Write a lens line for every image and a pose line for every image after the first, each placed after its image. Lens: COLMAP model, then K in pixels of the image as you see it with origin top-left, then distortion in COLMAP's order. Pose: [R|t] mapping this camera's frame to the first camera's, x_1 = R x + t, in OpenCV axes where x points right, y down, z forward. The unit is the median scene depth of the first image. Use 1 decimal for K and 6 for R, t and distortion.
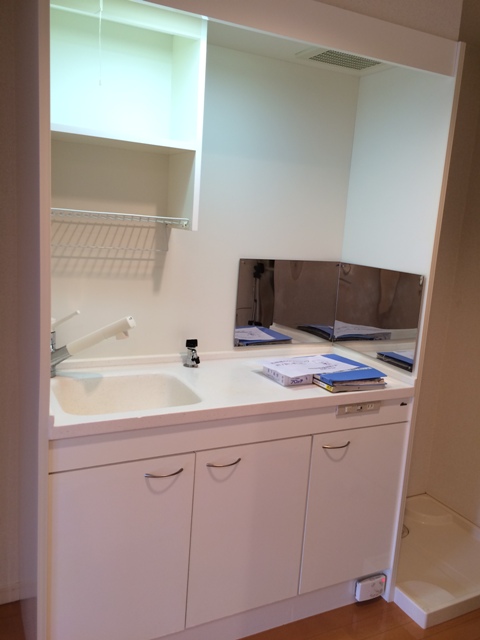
lens RADIAL K [[555.6, 0, 241.7], [0, 555.6, 321.6], [0, 0, 1]] dist [0.064797, -0.052758]
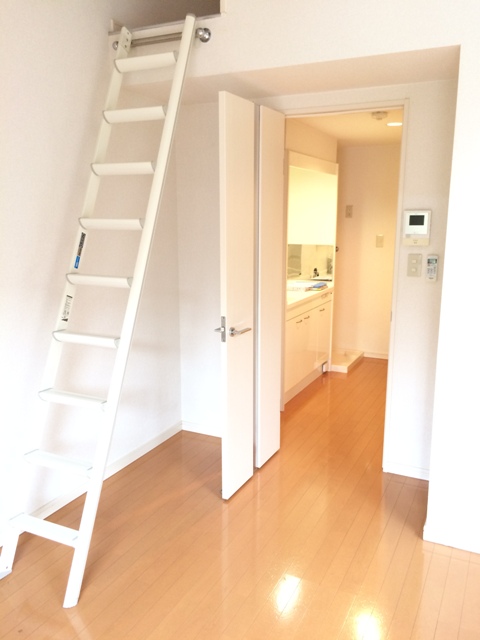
lens RADIAL K [[555.6, 0, 239.8], [0, 555.6, 321.1], [0, 0, 1]] dist [0.064797, -0.052758]
pose [[0.799956, -0.177113, 0.573325, -1.648512], [0.160166, 0.983807, 0.080441, -0.007836], [-0.578288, 0.027478, 0.815370, -0.943869]]
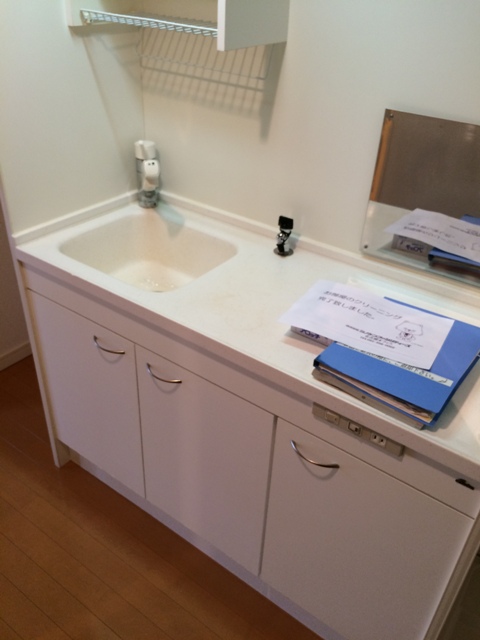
lens RADIAL K [[555.6, 0, 240.4], [0, 555.6, 316.0], [0, 0, 1]] dist [0.064797, -0.052758]
pose [[0.462228, 0.443594, -0.767834, 0.509510], [-0.177678, 0.894657, 0.409902, -0.142947], [0.868779, -0.053041, 0.492352, 0.612923]]
